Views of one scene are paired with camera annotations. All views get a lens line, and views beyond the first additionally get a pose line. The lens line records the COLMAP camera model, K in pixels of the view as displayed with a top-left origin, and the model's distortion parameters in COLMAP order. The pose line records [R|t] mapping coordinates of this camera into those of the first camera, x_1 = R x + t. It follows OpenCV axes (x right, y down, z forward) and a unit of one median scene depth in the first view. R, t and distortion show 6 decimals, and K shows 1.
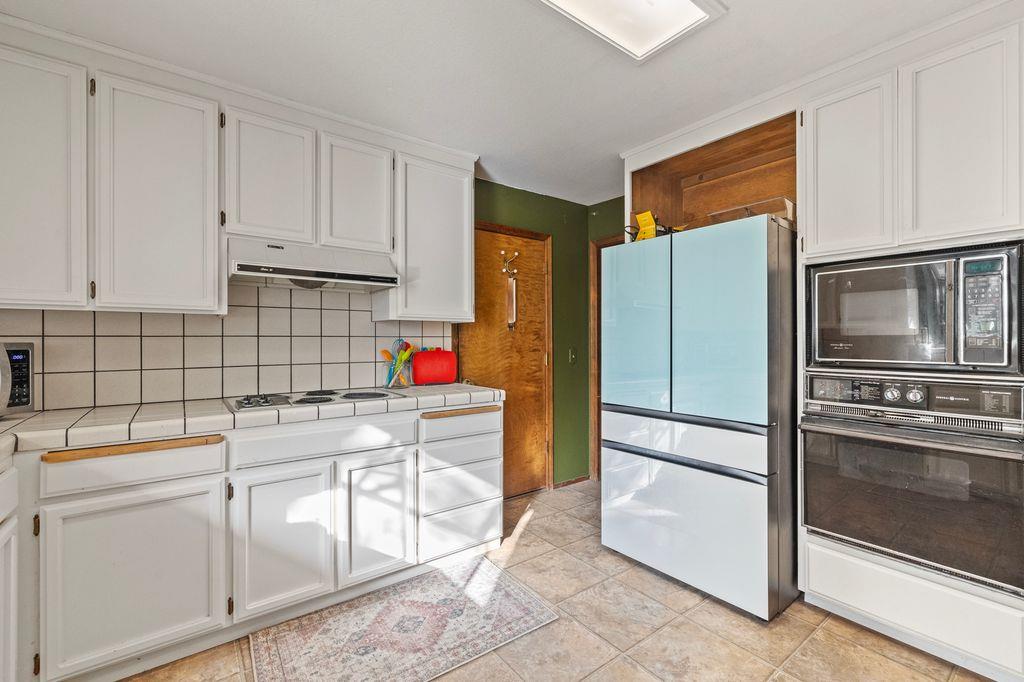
lens RADIAL K [[434.9, 0, 518.2], [0, 434.9, 342.0], [0, 0, 1]] dist [0.002609, 0.000399]
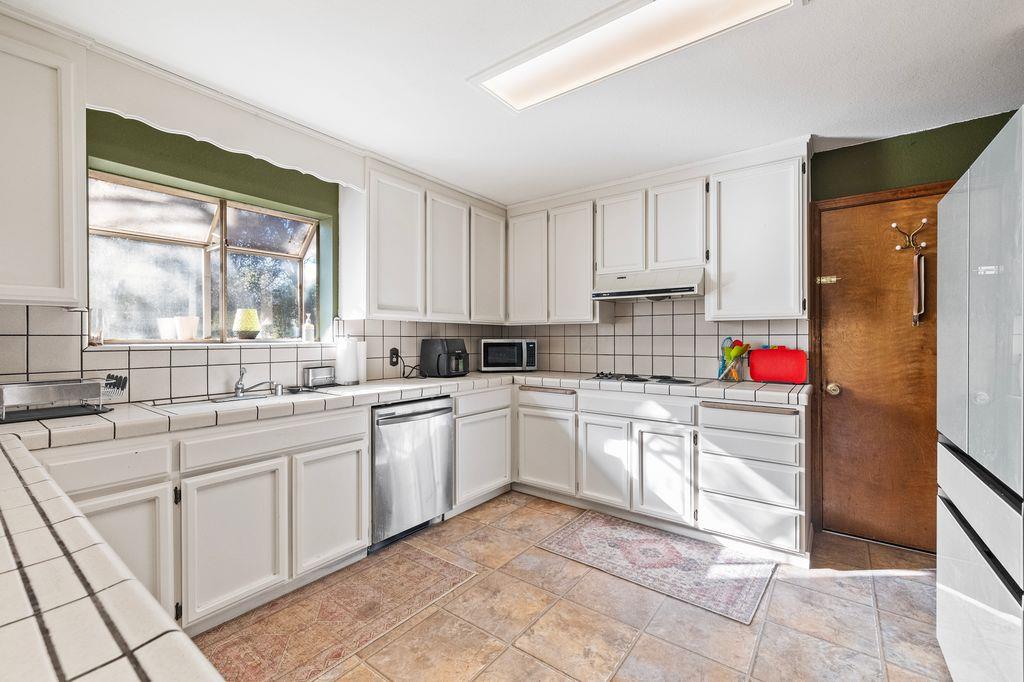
lens RADIAL K [[434.9, 0, 518.2], [0, 434.9, 342.0], [0, 0, 1]] dist [0.002609, 0.000399]
pose [[0.279466, 0.009169, -0.960112, 0.801816], [-0.002723, 0.999958, 0.008757, -0.003951], [0.960152, 0.000167, 0.279479, 0.215228]]
